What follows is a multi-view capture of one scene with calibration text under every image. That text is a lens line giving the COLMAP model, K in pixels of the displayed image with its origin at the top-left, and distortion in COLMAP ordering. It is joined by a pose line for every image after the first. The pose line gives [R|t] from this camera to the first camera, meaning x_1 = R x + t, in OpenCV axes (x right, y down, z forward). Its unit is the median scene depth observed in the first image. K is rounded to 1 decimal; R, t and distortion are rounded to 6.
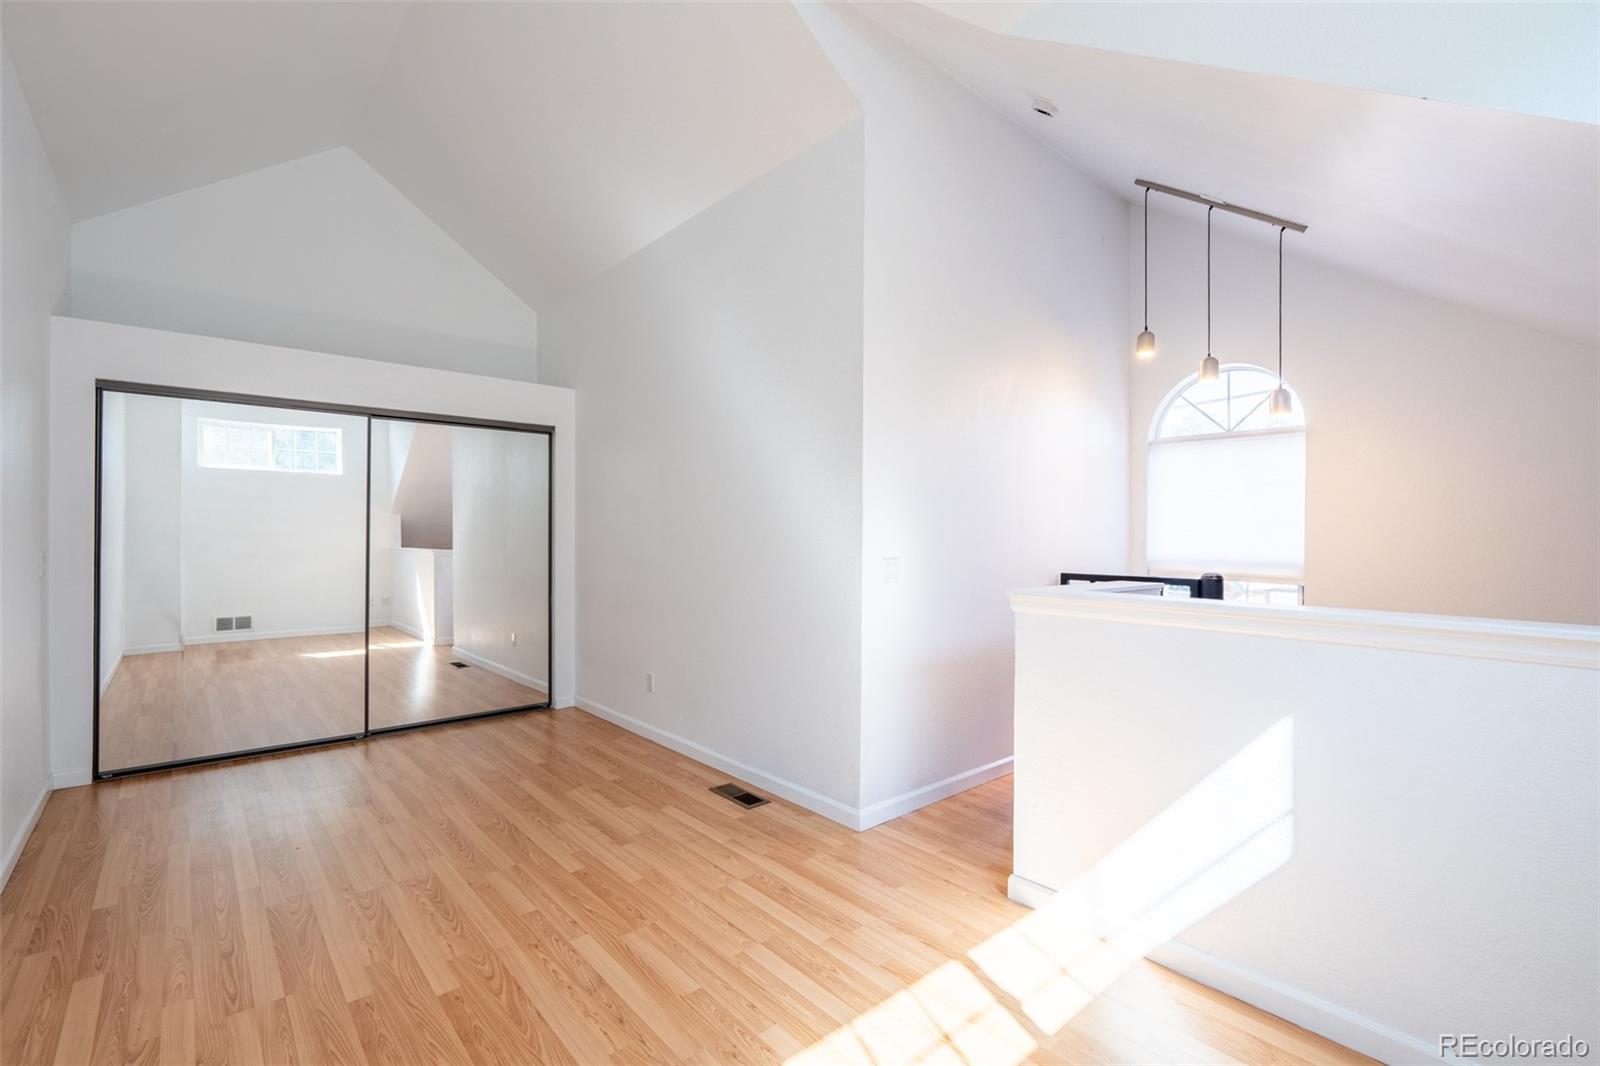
lens RADIAL K [[703.8, 0, 793.1], [0, 703.8, 539.0], [0, 0, 1]] dist [-0.013489, 0.000926]
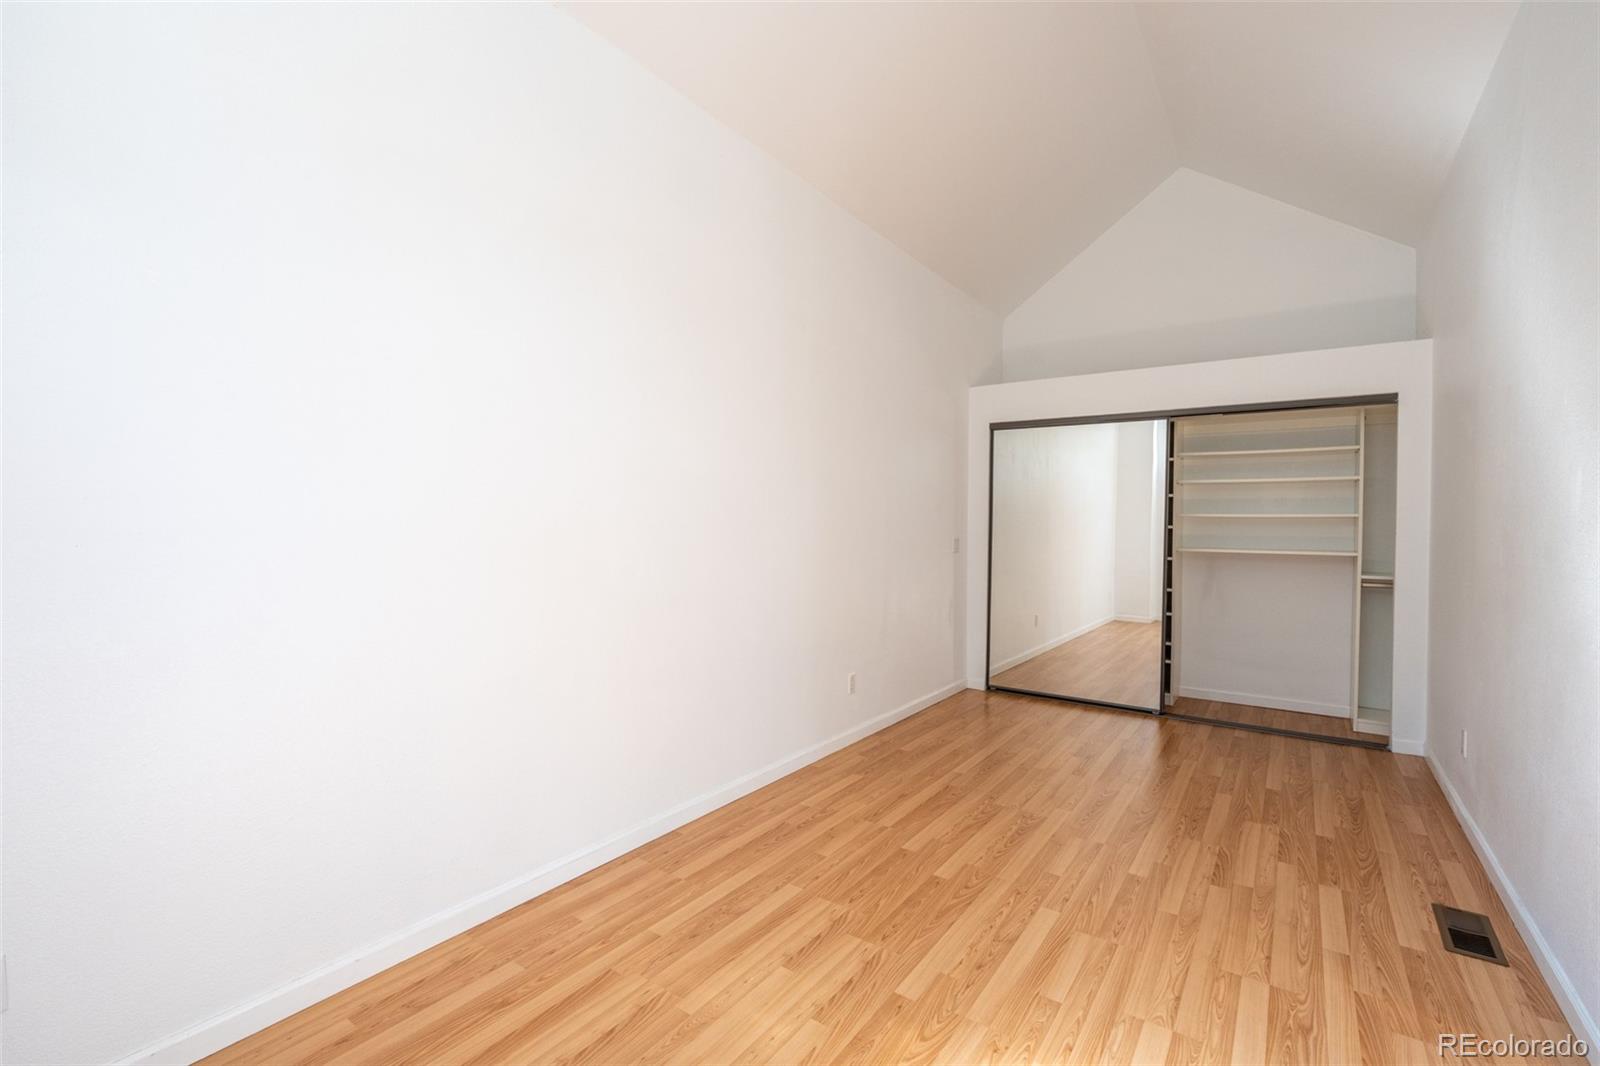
lens RADIAL K [[705.9, 0, 791.5], [0, 705.9, 532.9], [0, 0, 1]] dist [-0.009848, 0.001689]
pose [[0.227651, 0.013879, -0.973644, 0.349509], [-0.014491, 0.999836, 0.010864, -0.002532], [0.973635, 0.011636, 0.227814, 0.205954]]
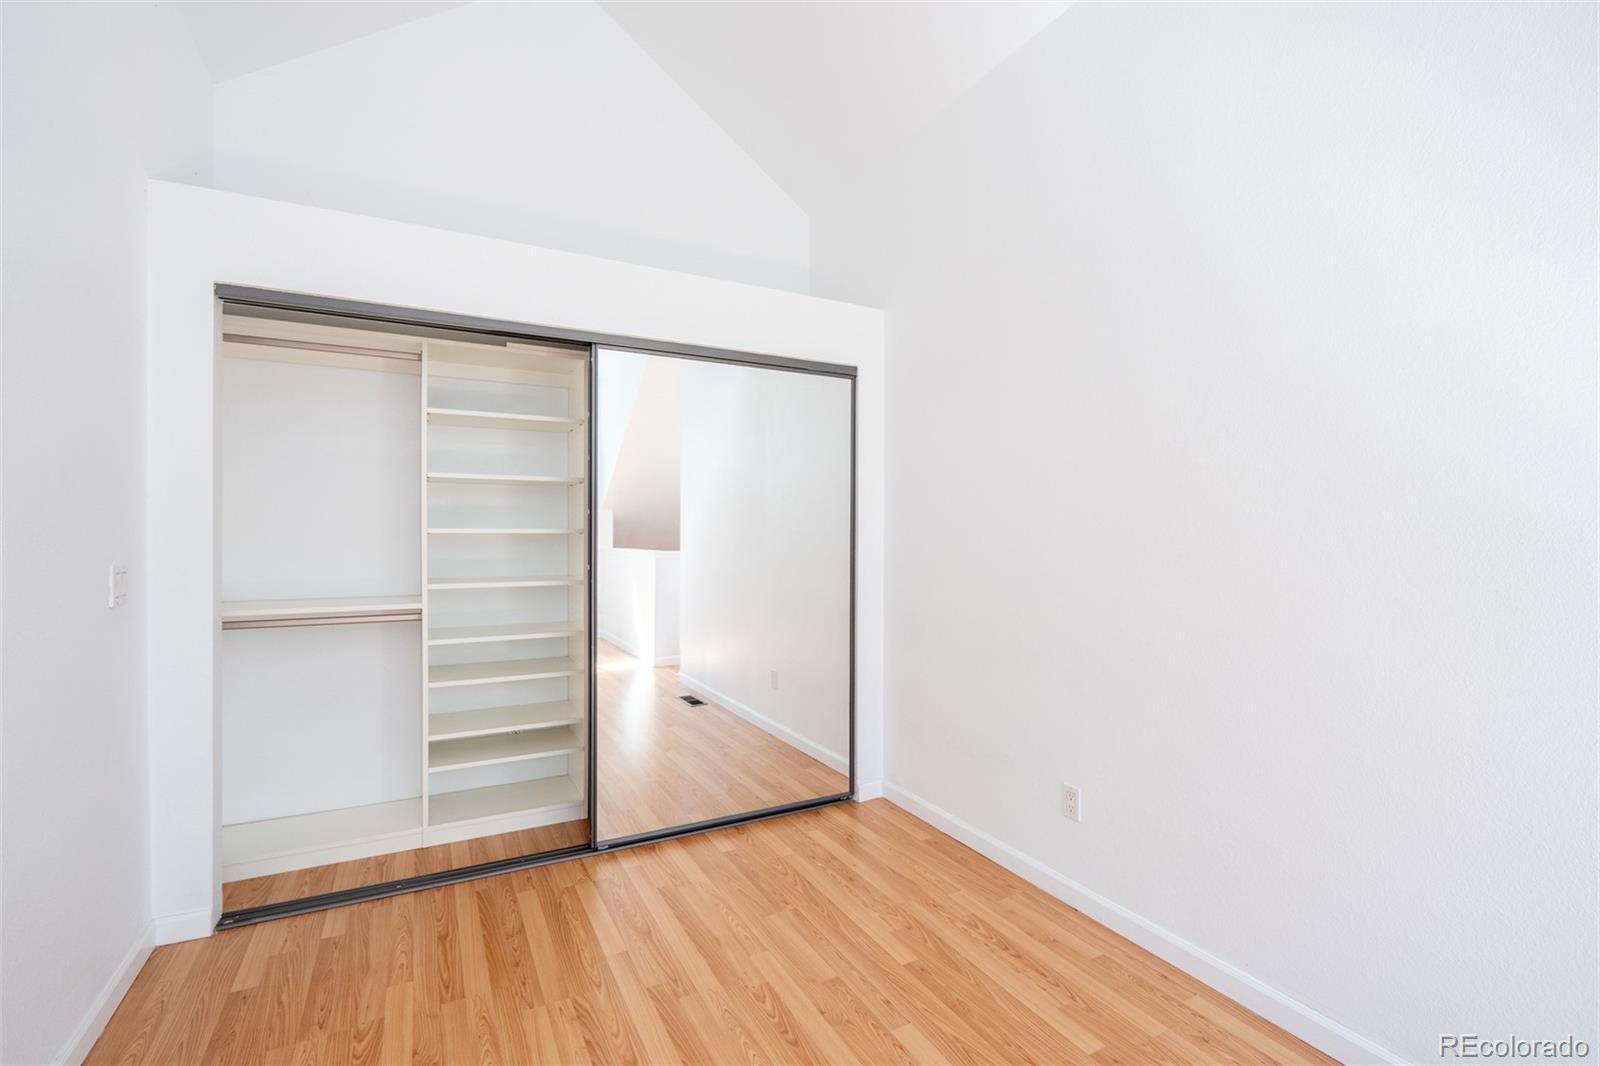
lens RADIAL K [[705.9, 0, 791.5], [0, 705.9, 532.9], [0, 0, 1]] dist [-0.009848, 0.001689]
pose [[0.973165, 0.003063, -0.230086, -0.319254], [-0.003544, 0.999992, -0.001678, -0.006287], [0.230080, 0.002448, 0.973169, 0.450721]]
